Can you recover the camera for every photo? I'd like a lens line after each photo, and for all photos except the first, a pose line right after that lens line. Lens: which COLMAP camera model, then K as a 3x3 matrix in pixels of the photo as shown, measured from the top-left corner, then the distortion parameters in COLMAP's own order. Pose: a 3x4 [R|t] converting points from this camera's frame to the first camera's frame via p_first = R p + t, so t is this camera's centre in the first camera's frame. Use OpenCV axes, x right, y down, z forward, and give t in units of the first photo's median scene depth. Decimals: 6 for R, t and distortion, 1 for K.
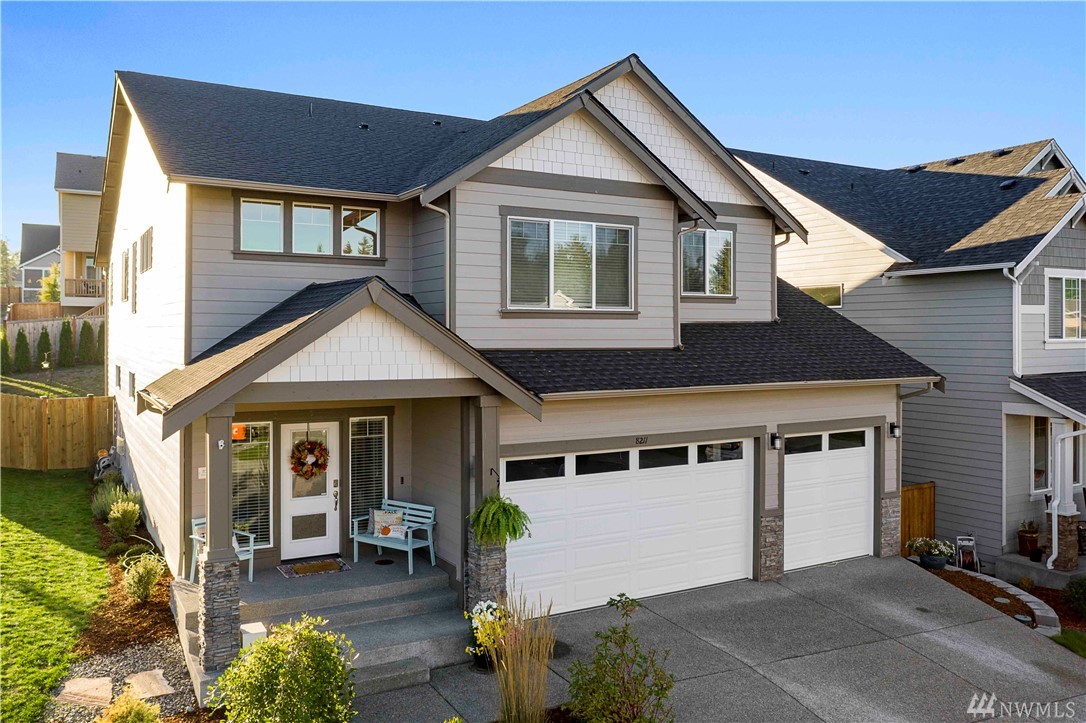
lens RADIAL K [[863.9, 0, 532.7], [0, 863.9, 336.4], [0, 0, 1]] dist [0.000485, 0.000513]
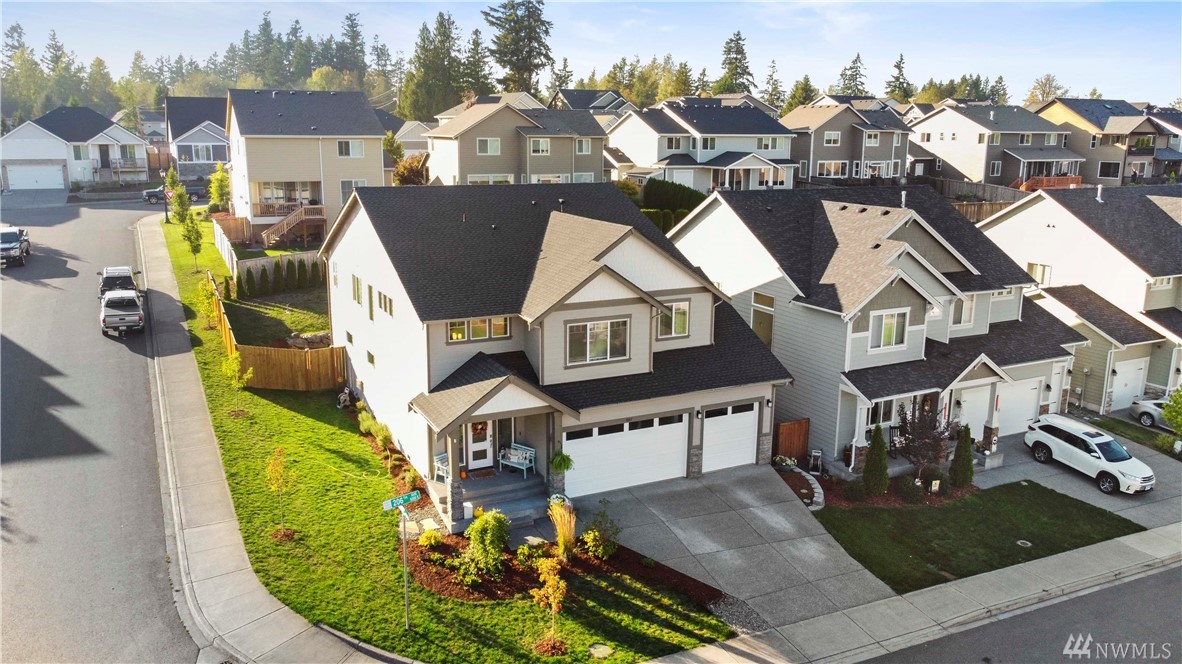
lens RADIAL K [[882.7, 0, 582.6], [0, 882.7, 334.1], [0, 0, 1]] dist [0.067779, 0.000793]
pose [[0.998447, 0.018478, -0.052564, 0.117445], [-0.006654, 0.976198, 0.216778, -0.553022], [0.055319, -0.216092, 0.974805, -1.094571]]
